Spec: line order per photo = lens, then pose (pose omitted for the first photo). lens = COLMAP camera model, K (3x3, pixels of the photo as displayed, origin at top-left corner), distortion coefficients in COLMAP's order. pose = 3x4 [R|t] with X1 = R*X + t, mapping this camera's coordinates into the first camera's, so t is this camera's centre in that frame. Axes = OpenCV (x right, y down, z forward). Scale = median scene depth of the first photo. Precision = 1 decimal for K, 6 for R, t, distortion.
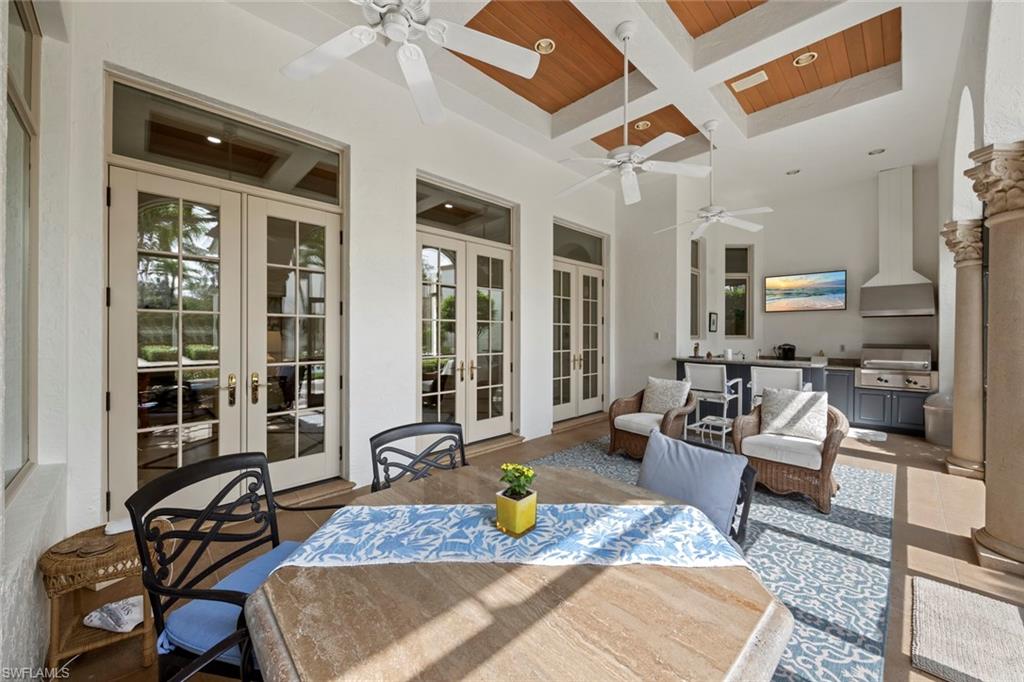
lens RADIAL K [[381.1, 0, 509.9], [0, 381.1, 338.1], [0, 0, 1]] dist [0.000493, -0.000218]
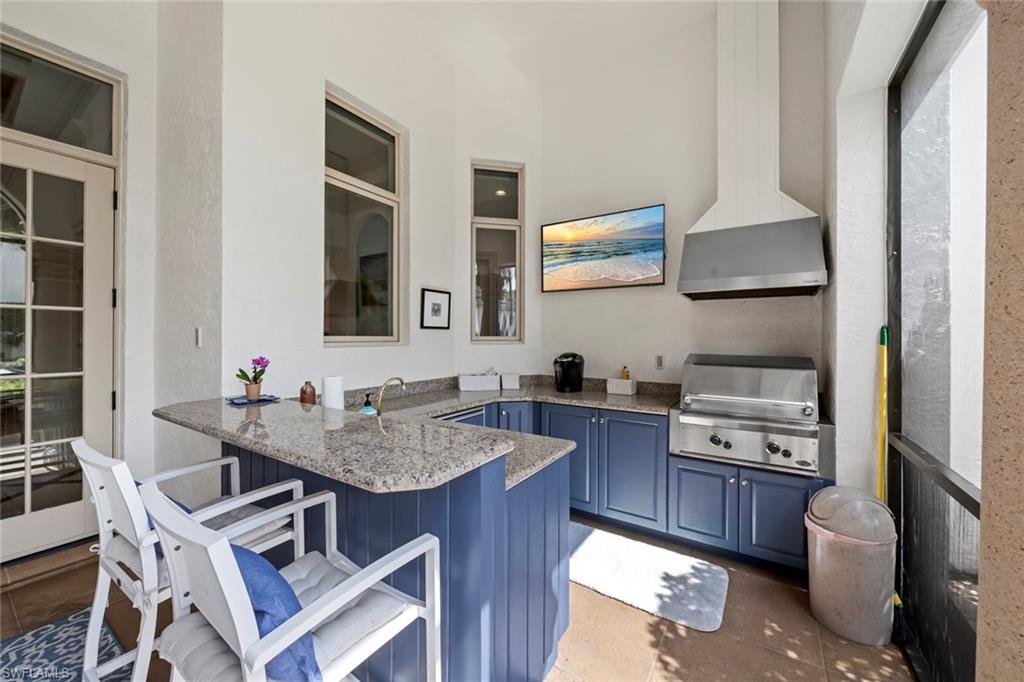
lens RADIAL K [[381.1, 0, 509.9], [0, 381.1, 338.1], [0, 0, 1]] dist [0.000493, -0.000218]
pose [[0.976692, 0.001694, 0.214639, 0.620408], [-0.001004, 0.999994, -0.003324, -0.003030], [-0.214643, 0.003031, 0.976688, 0.600381]]
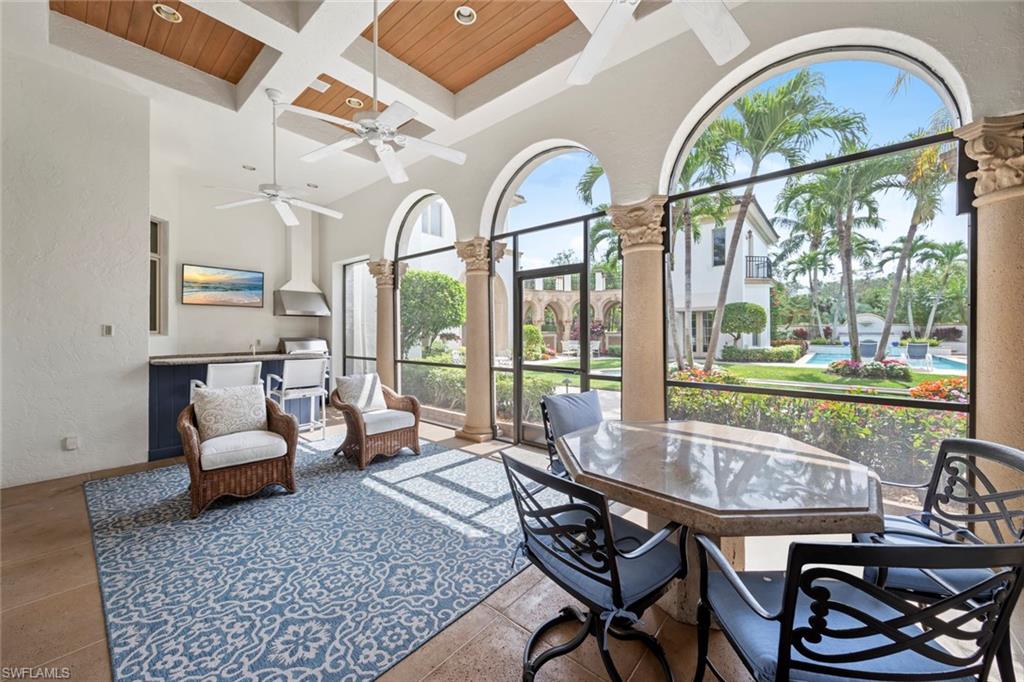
lens RADIAL K [[395.4, 0, 510.3], [0, 395.4, 327.1], [0, 0, 1]] dist [0.105830, -0.000096]
pose [[-0.072671, 0.014546, 0.997250, -0.370796], [0.007818, 0.999871, -0.014015, 0.003455], [-0.997325, 0.006778, -0.072775, 0.402739]]
